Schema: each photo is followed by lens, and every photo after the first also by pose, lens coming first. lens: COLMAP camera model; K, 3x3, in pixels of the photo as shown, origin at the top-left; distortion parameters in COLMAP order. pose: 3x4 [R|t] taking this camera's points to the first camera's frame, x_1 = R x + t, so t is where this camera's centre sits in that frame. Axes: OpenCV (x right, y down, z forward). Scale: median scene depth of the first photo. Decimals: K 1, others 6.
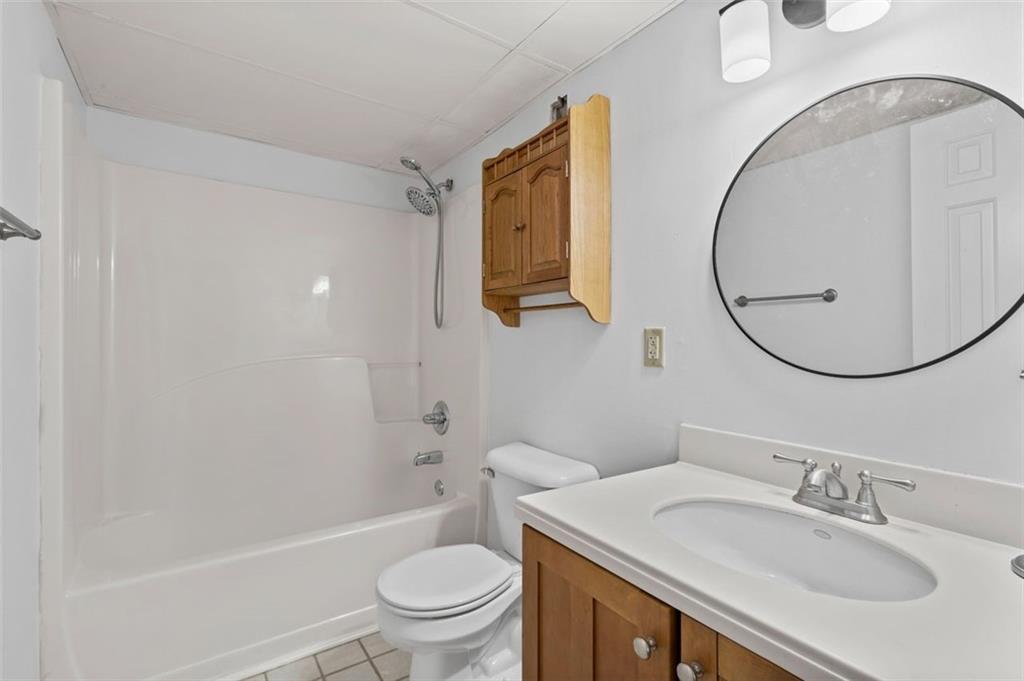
lens RADIAL K [[464.7, 0, 512.6], [0, 464.7, 336.1], [0, 0, 1]] dist [0.001256, 0.000013]
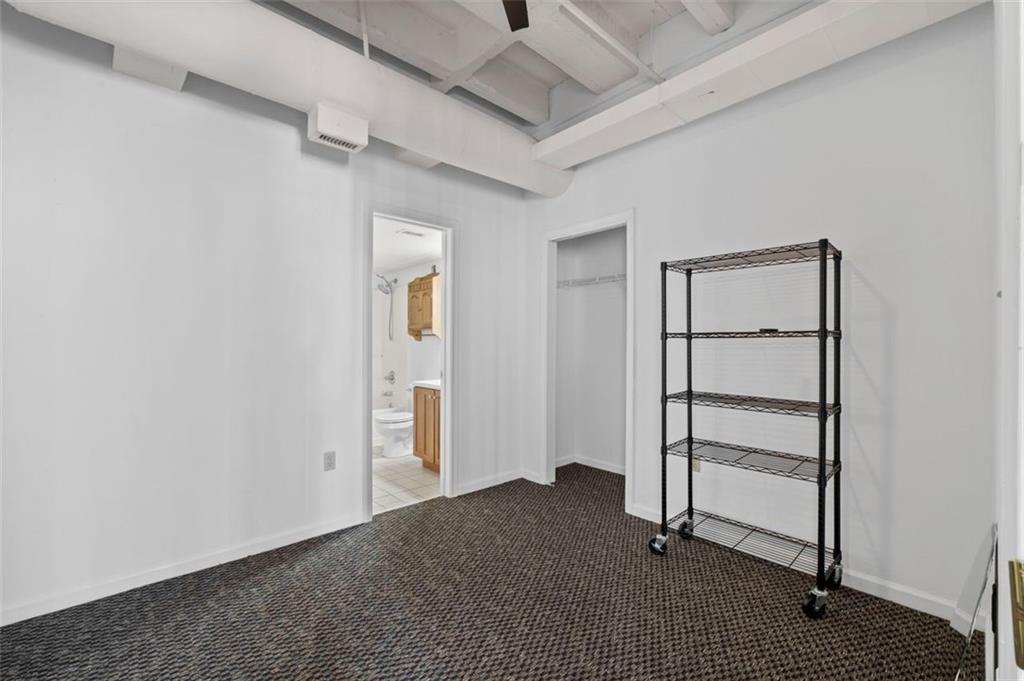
lens RADIAL K [[429.8, 0, 516.4], [0, 429.8, 345.1], [0, 0, 1]] dist [0.003159, 0.000428]
pose [[0.989209, 0.001295, 0.146508, 0.205200], [-0.002004, 0.999987, 0.004692, -0.009368], [-0.146500, -0.004935, 0.989198, -1.693584]]
